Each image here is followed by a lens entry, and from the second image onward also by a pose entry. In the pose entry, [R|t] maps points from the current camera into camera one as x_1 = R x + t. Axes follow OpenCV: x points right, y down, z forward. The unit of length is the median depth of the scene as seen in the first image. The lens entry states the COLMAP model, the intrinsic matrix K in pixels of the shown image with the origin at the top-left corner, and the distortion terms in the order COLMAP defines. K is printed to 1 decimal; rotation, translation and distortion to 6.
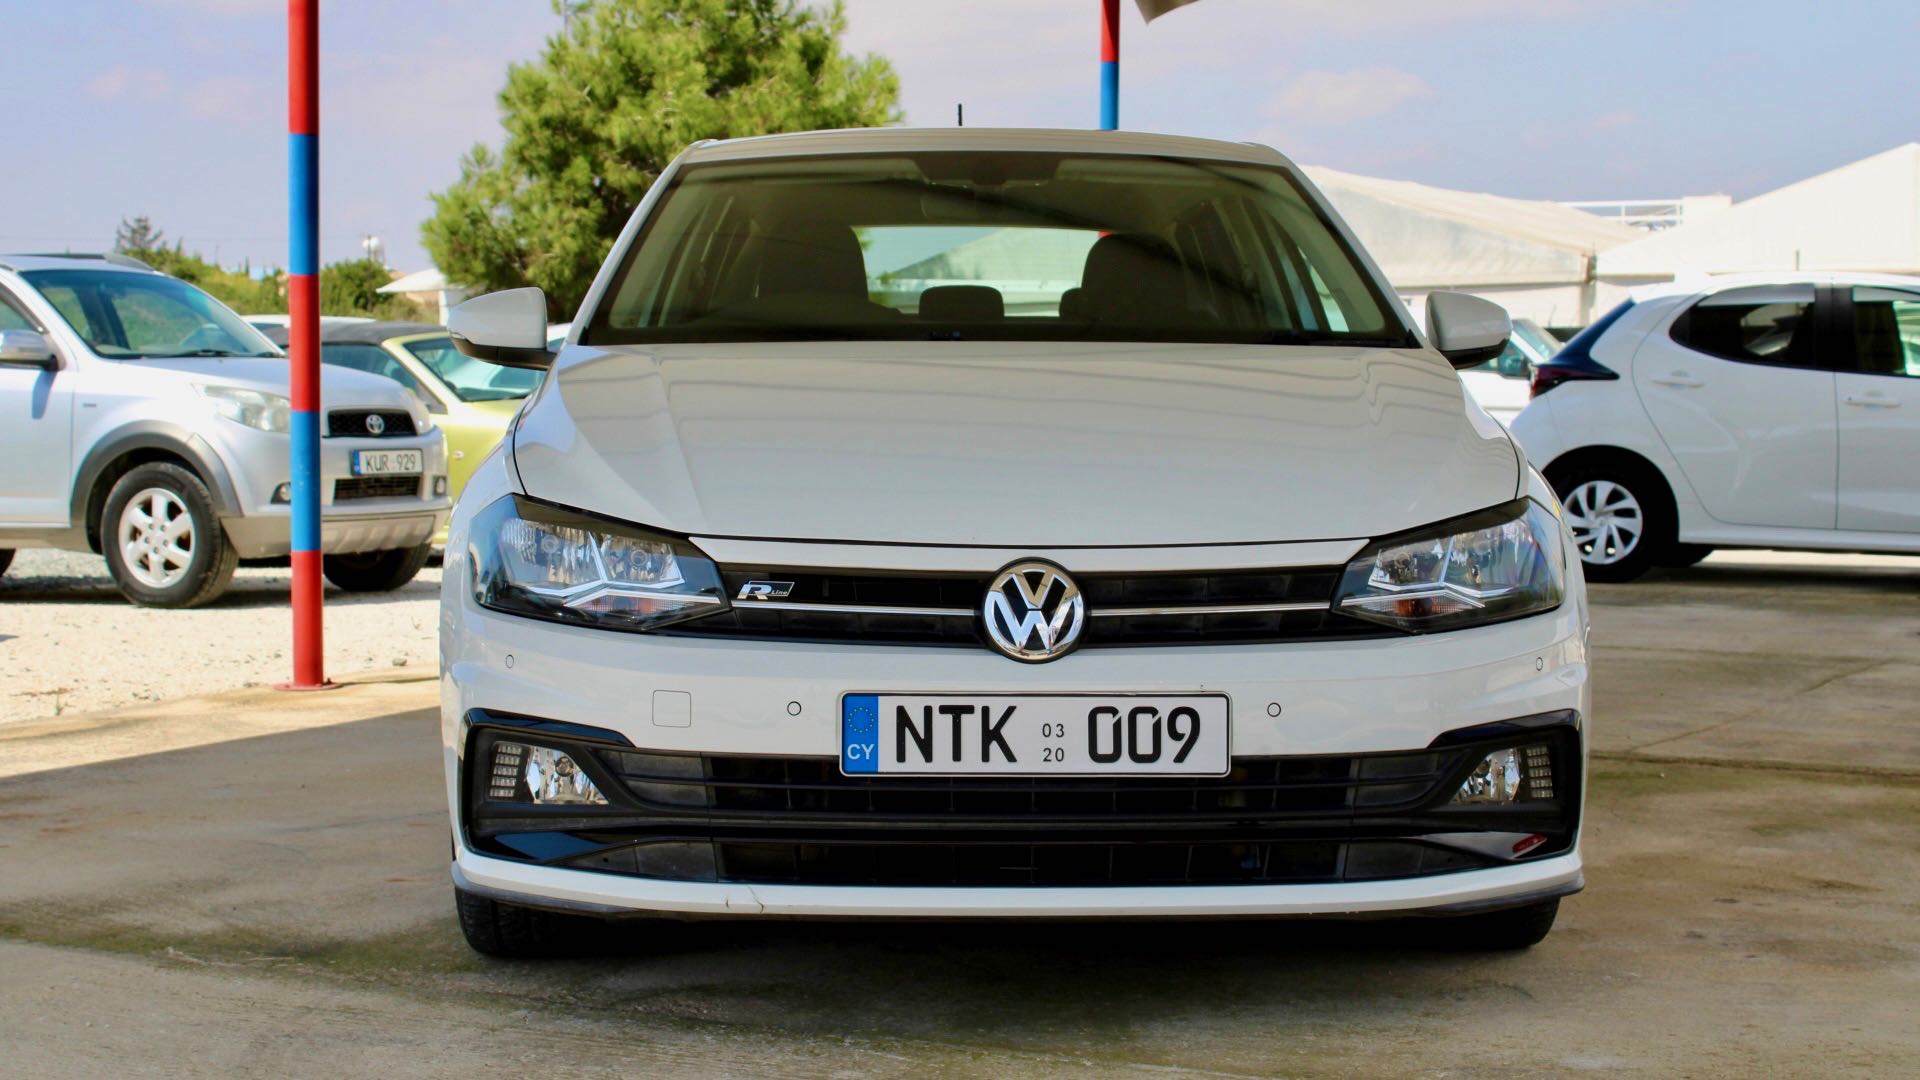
lens RADIAL K [[2984.3, 0, 967.9], [0, 2984.3, 546.2], [0, 0, 1]] dist [-0.022292, 0.000000]
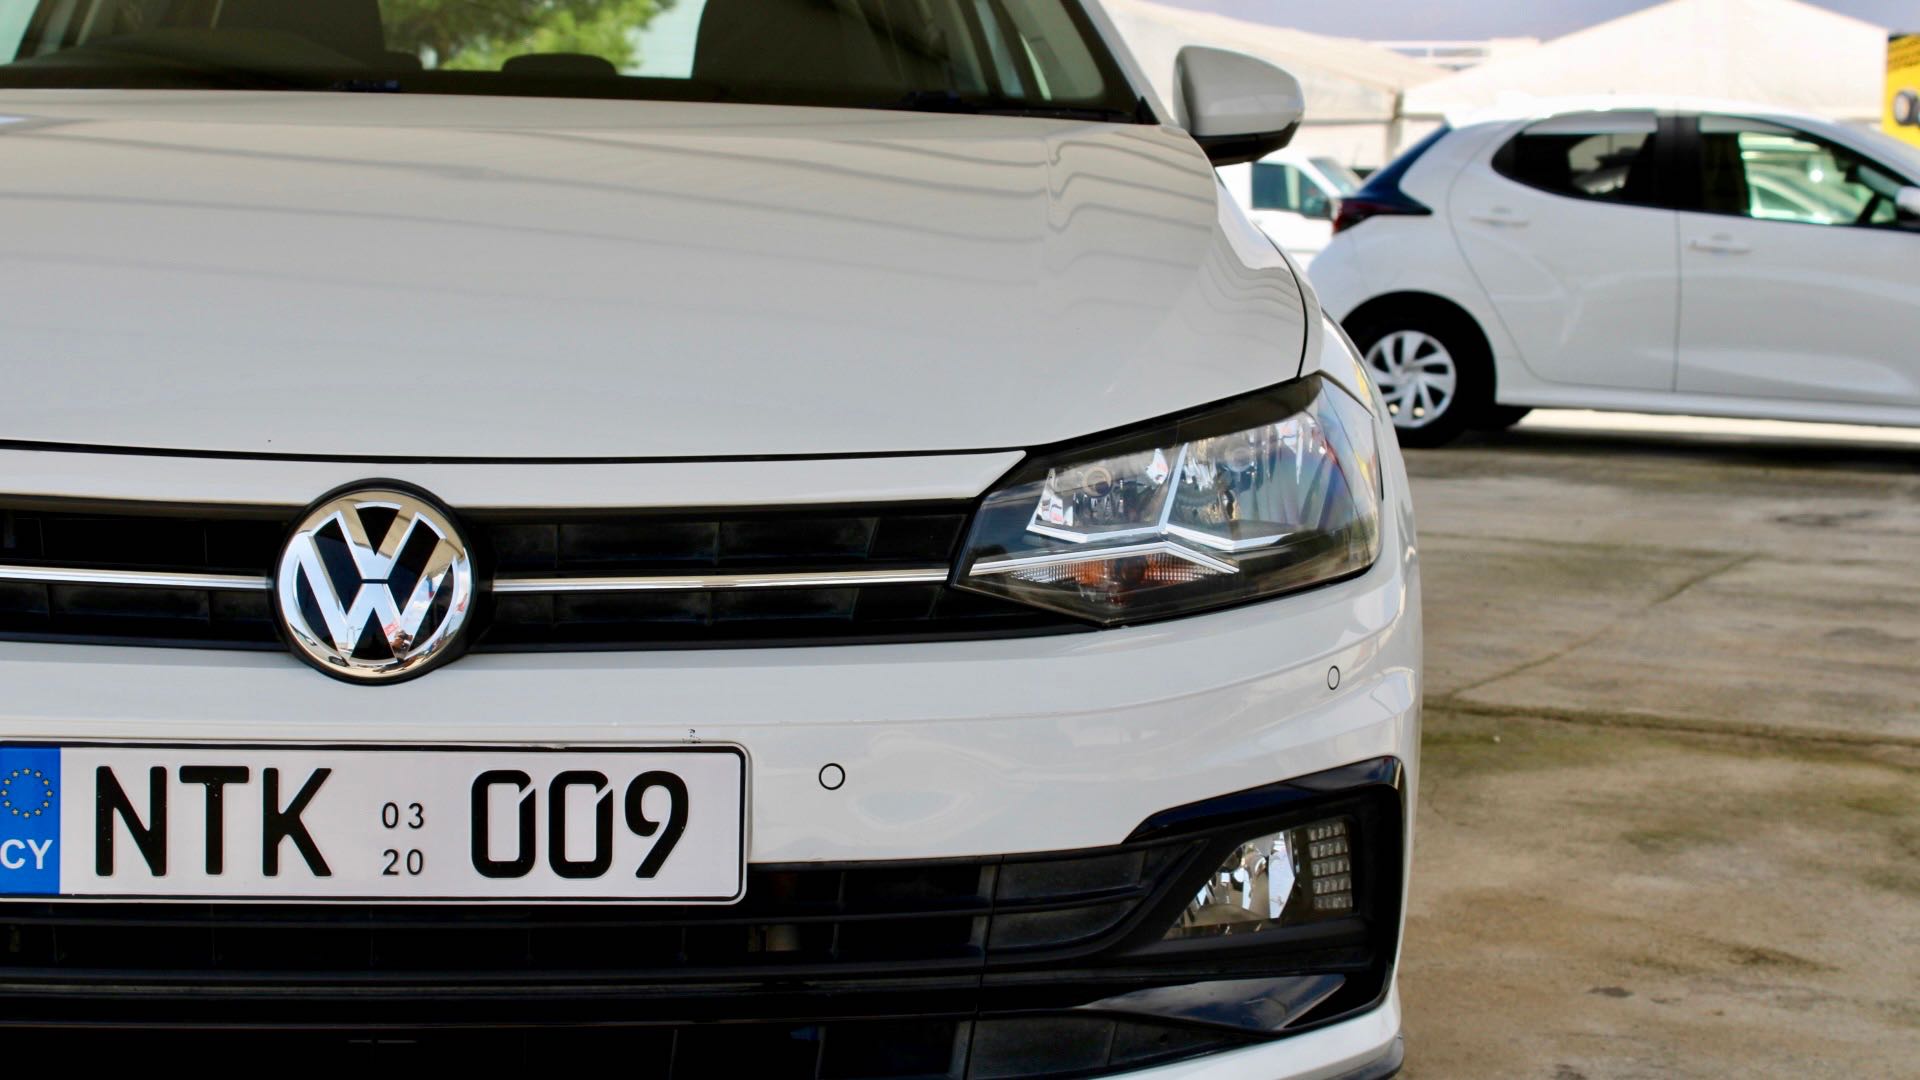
lens RADIAL K [[2984.3, 0, 960.2], [0, 2984.3, 550.1], [0, 0, 1]] dist [-0.022292, 0.000000]
pose [[0.997851, 0.012130, 0.064388, 0.086239], [-0.015693, 0.998356, 0.055132, -0.013706], [-0.063613, -0.056024, 0.996401, 0.452656]]
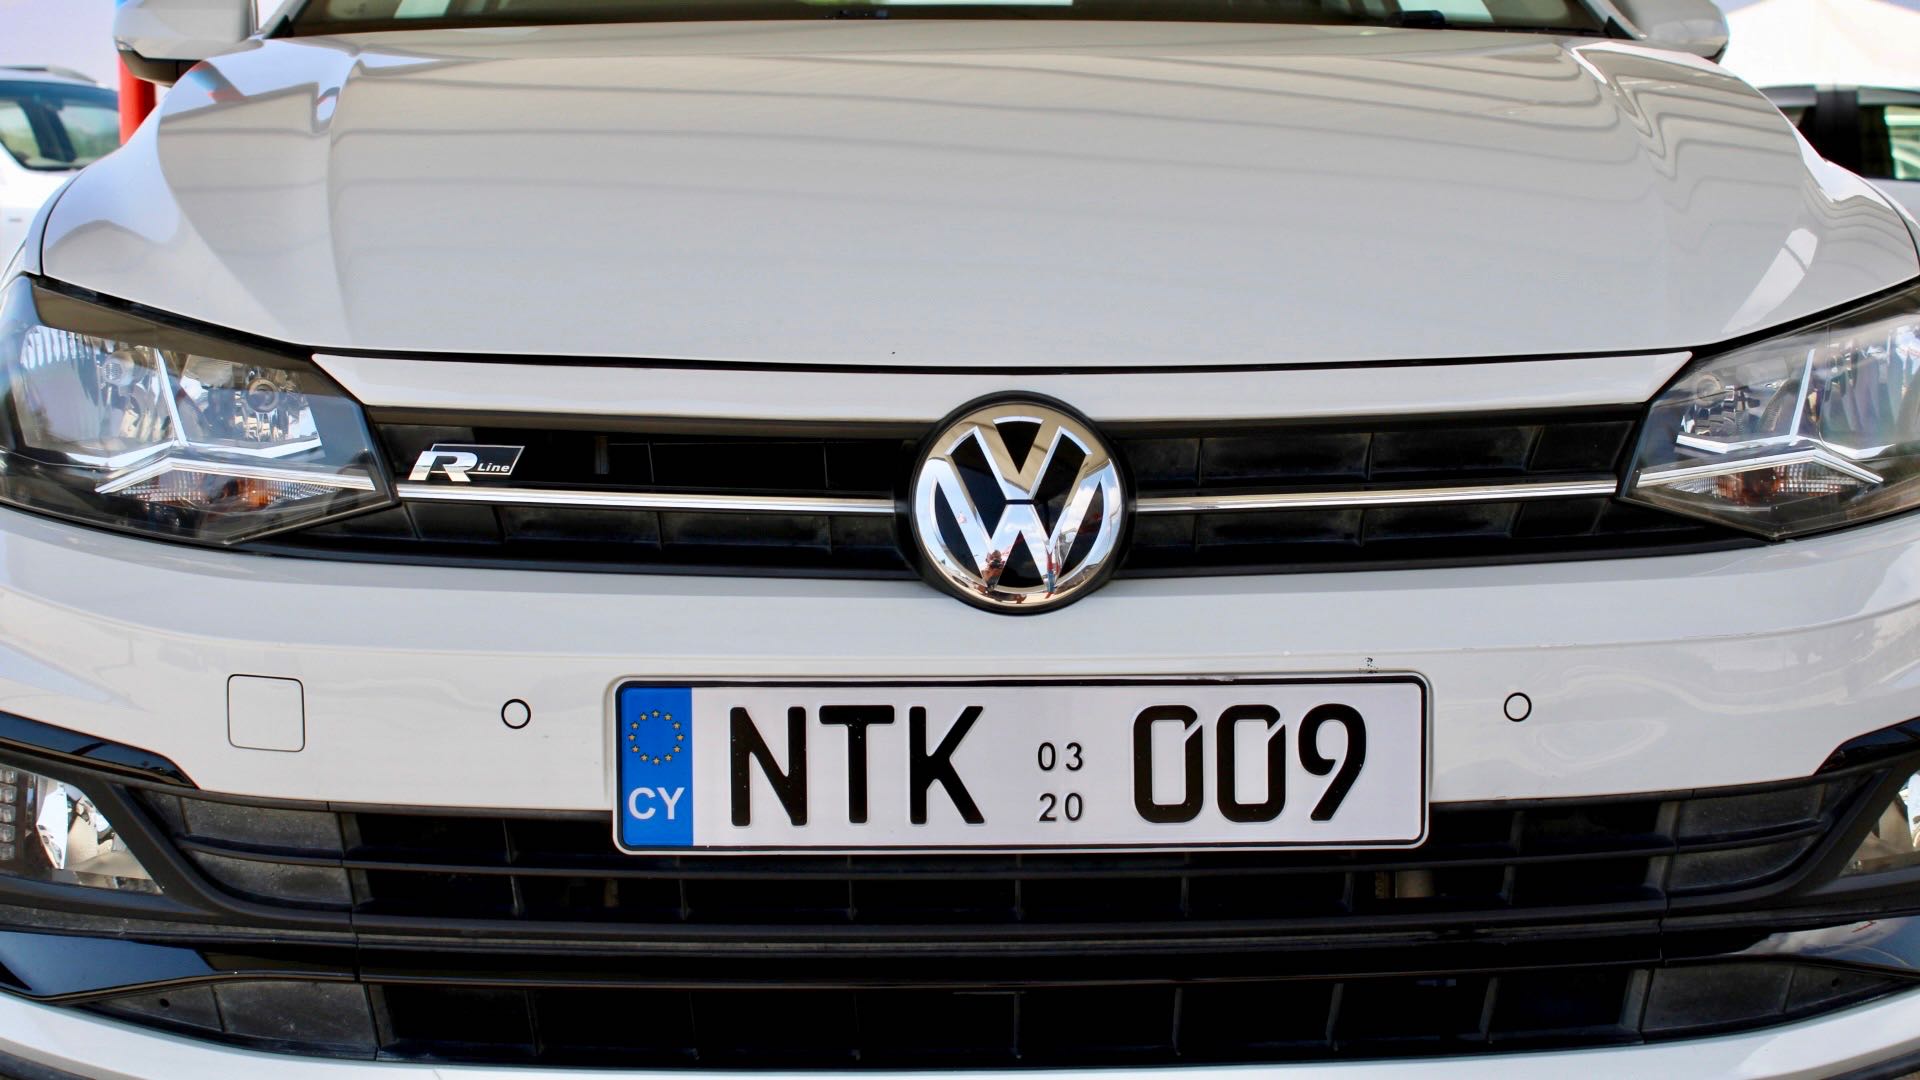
lens RADIAL K [[2632.0, 0, 954.6], [0, 2632.0, 553.2], [0, 0, 1]] dist [-0.088545, 0.000000]
pose [[0.999984, -0.005417, 0.001401, 0.010673], [0.005301, 0.997319, 0.072979, -0.001238], [-0.001793, -0.072970, 0.997333, 0.551332]]
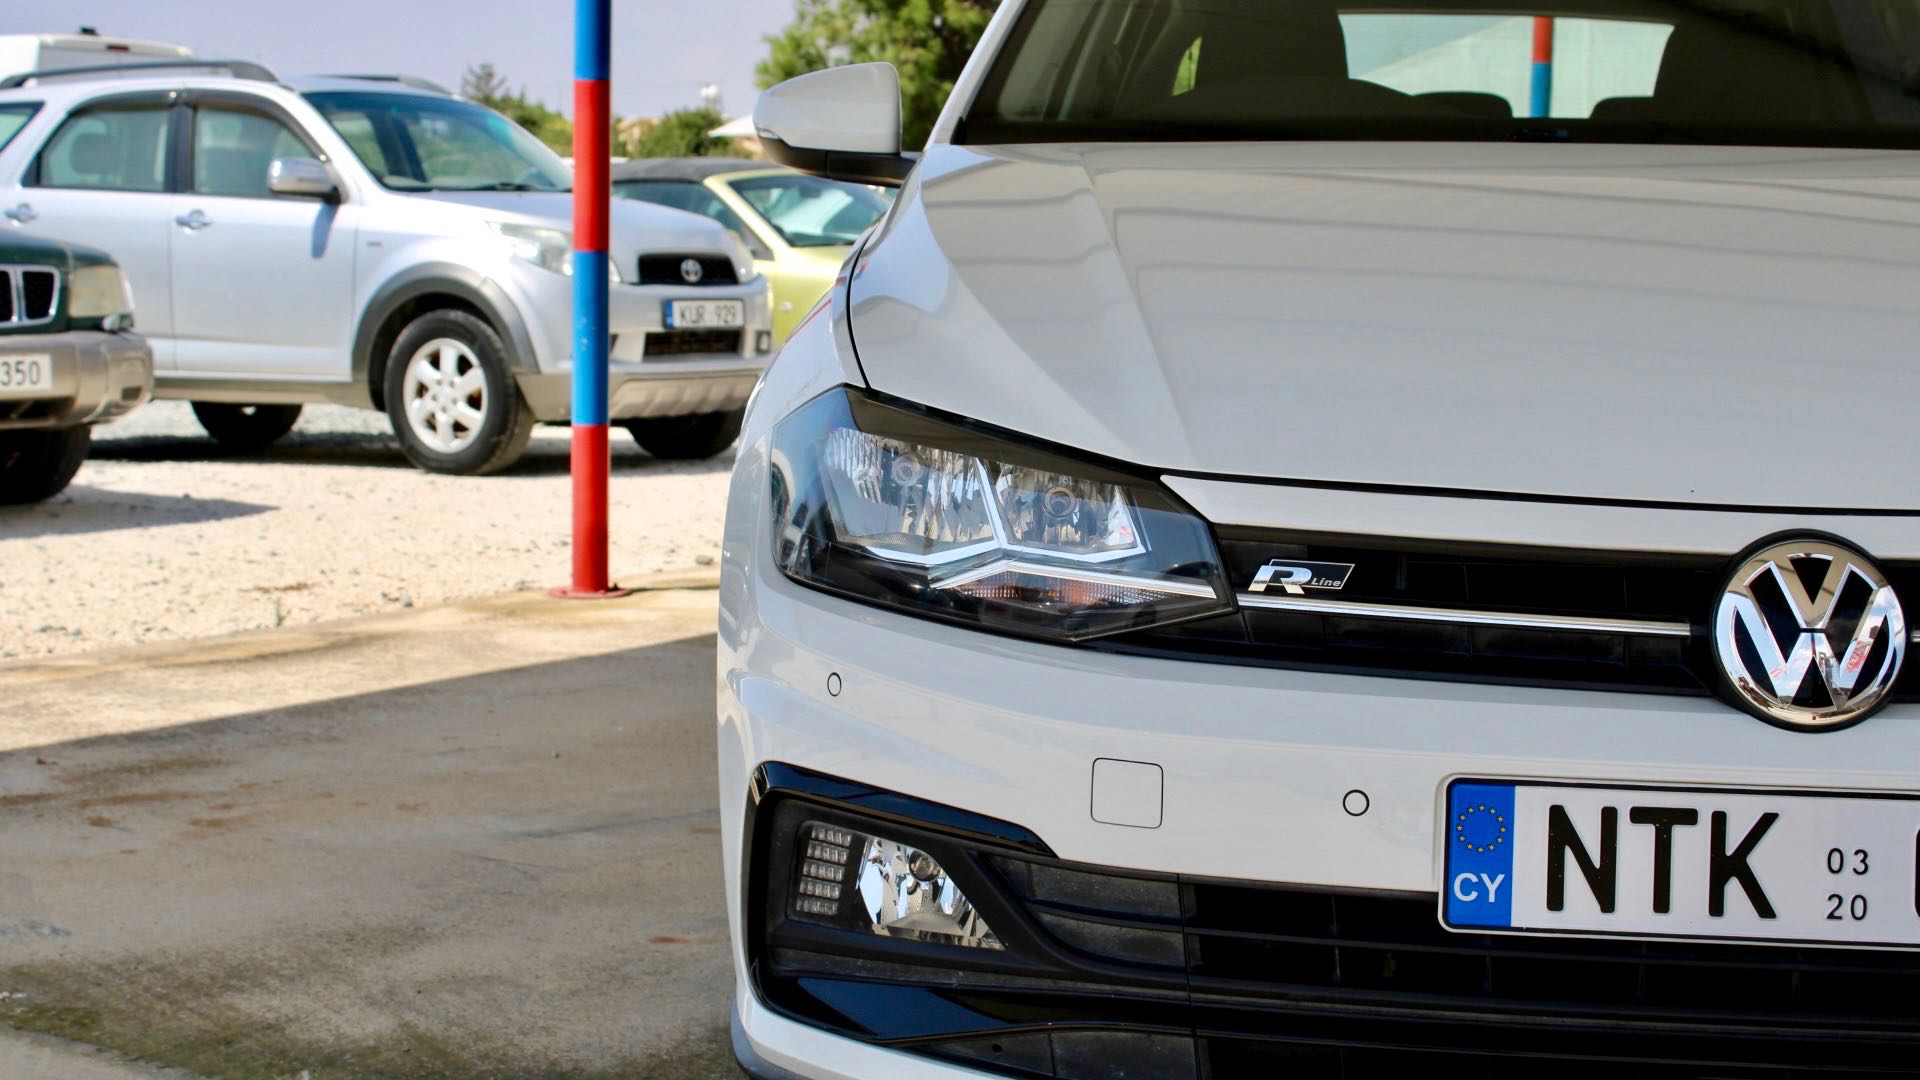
lens RADIAL K [[2984.3, 0, 922.2], [0, 2984.3, 542.1], [0, 0, 1]] dist [-0.022292, 0.000000]
pose [[0.991995, 0.026541, -0.123458, -0.066604], [-0.020690, 0.998612, 0.048438, -0.016001], [0.124572, -0.045495, 0.991167, 0.433527]]
